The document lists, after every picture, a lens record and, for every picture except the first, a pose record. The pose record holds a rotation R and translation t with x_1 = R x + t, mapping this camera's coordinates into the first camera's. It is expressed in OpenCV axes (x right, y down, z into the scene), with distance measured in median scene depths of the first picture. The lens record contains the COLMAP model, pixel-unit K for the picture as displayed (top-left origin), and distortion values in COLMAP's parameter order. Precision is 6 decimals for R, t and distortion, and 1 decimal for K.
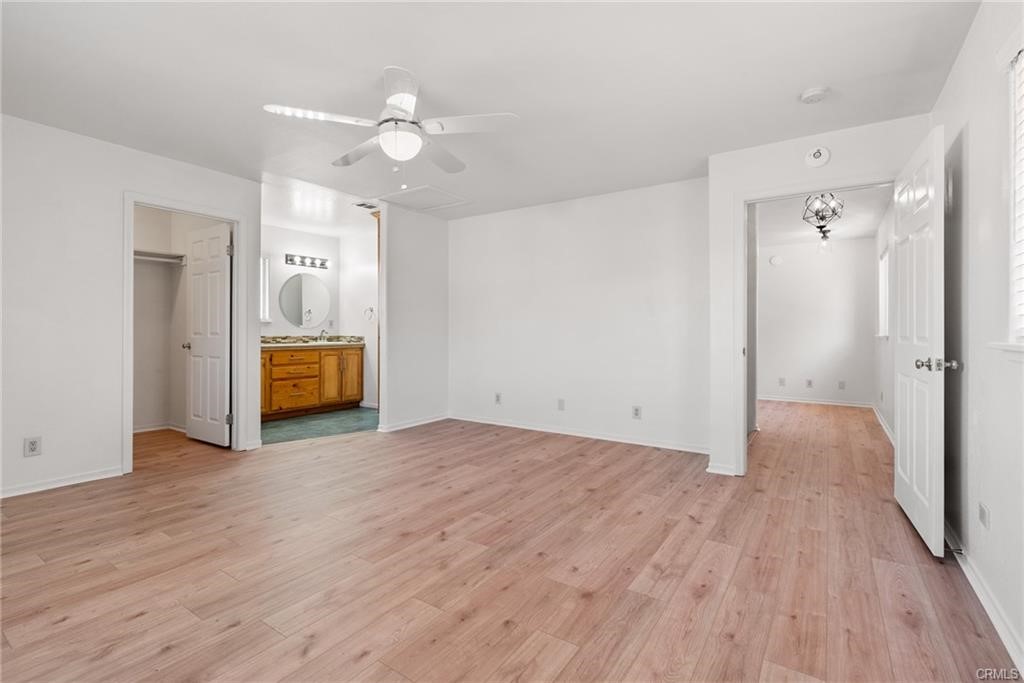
lens RADIAL K [[472.1, 0, 515.2], [0, 472.1, 336.2], [0, 0, 1]] dist [-0.004056, 0.000038]
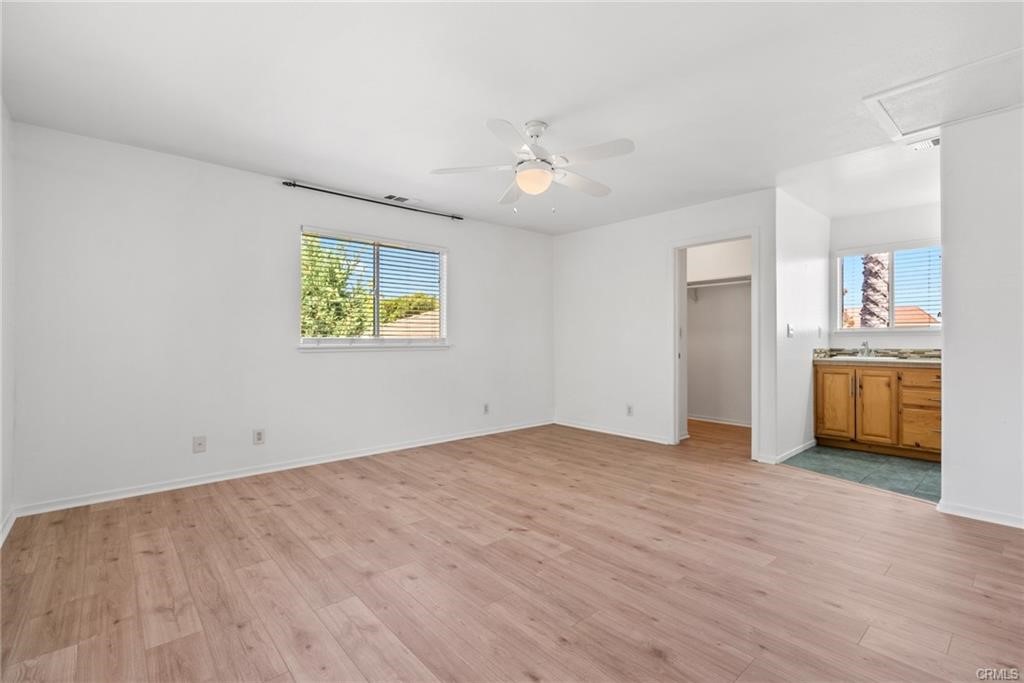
lens RADIAL K [[472.1, 0, 509.6], [0, 472.1, 339.2], [0, 0, 1]] dist [-0.004056, 0.000038]
pose [[-0.269433, -0.009843, -0.962969, 0.751564], [-0.012254, 0.999902, -0.006792, -0.005962], [0.962941, 0.009970, -0.269527, 1.058462]]
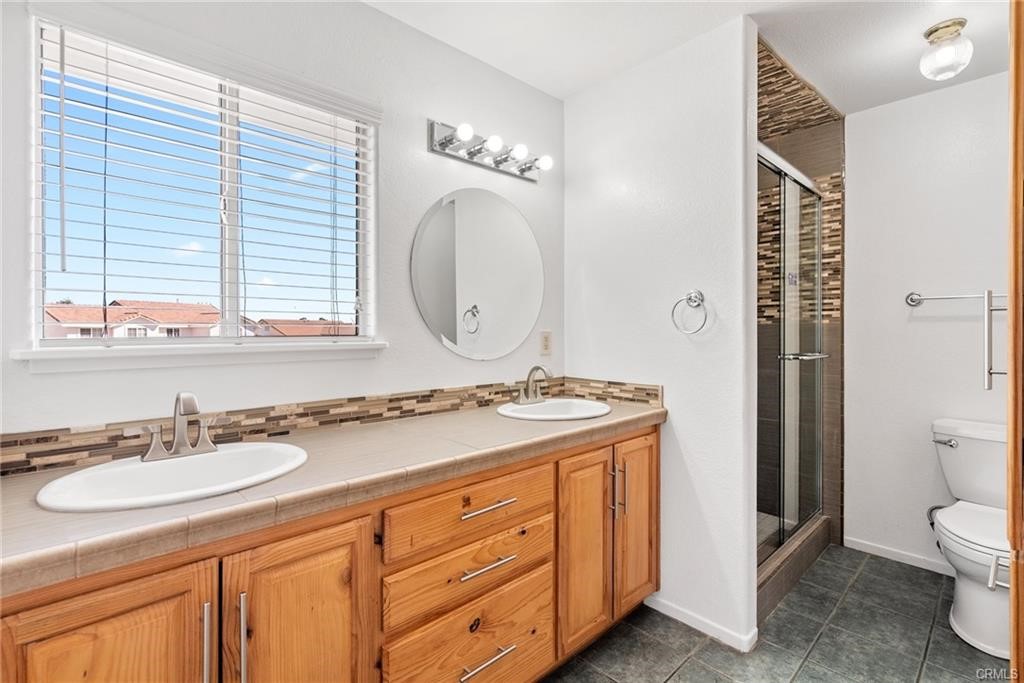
lens RADIAL K [[472.1, 0, 510.3], [0, 472.1, 335.0], [0, 0, 1]] dist [-0.004056, 0.000038]
pose [[0.972796, -0.003749, -0.231635, -0.749157], [0.003809, 0.999993, -0.000189, -0.072503], [0.231634, -0.000698, 0.972803, 1.469659]]
